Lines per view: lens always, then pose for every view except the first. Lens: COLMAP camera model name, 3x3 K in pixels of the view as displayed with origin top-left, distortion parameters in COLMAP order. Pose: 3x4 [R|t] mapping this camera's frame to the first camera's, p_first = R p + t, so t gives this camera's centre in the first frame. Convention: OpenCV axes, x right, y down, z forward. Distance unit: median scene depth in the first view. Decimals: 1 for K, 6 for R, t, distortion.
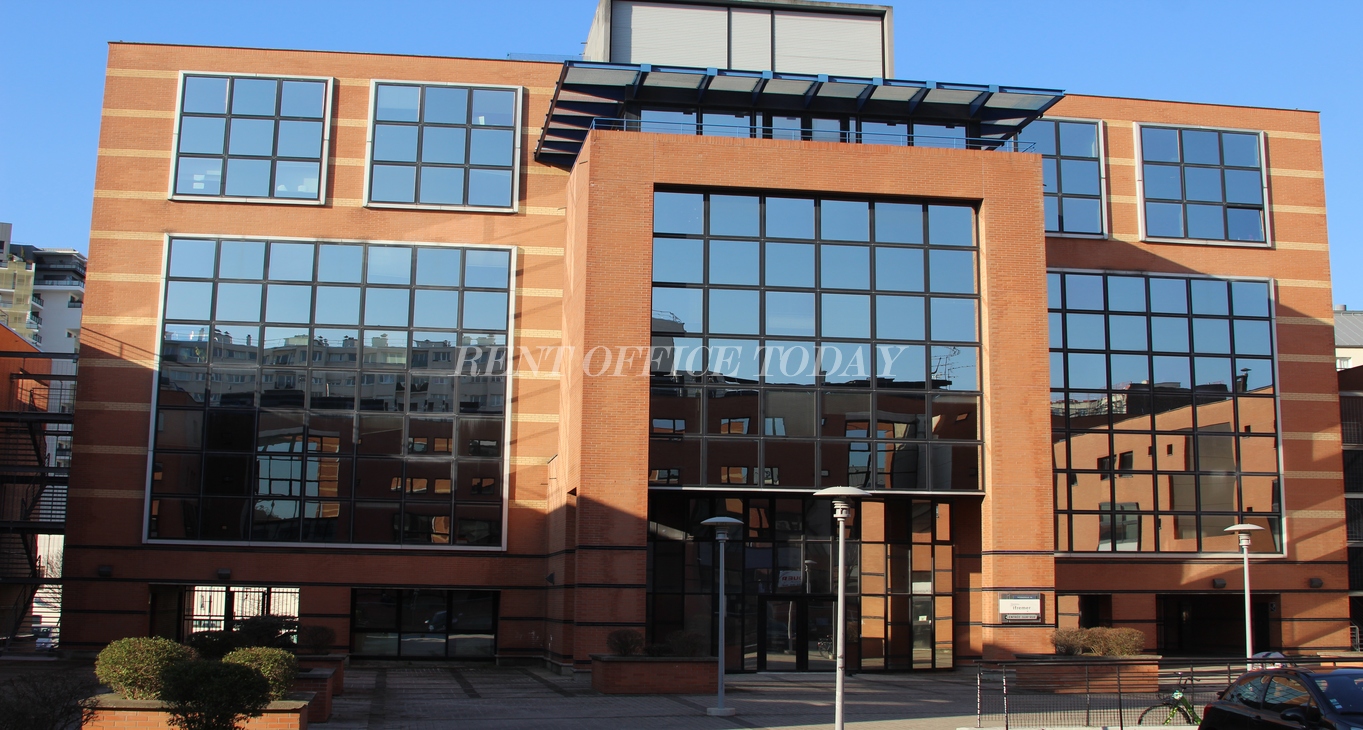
lens RADIAL K [[1433.3, 0, 681.4], [0, 1433.3, 364.9], [0, 0, 1]] dist [-0.125007, 0.000000]
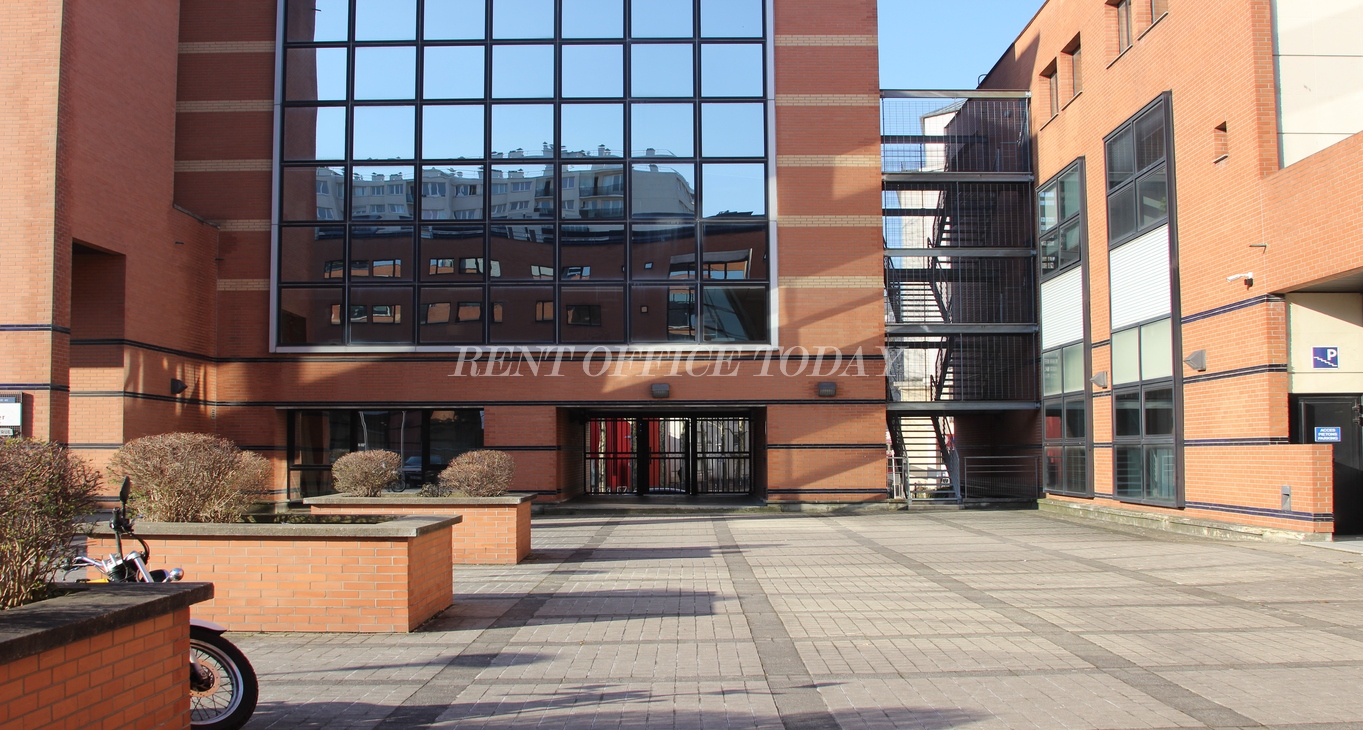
lens RADIAL K [[1433.3, 0, 682.3], [0, 1433.3, 365.3], [0, 0, 1]] dist [-0.125007, 0.000000]
pose [[0.990581, -0.023577, -0.134883, 0.478904], [0.037517, 0.994101, 0.101763, 0.076420], [0.131688, -0.105865, 0.985622, 0.345836]]
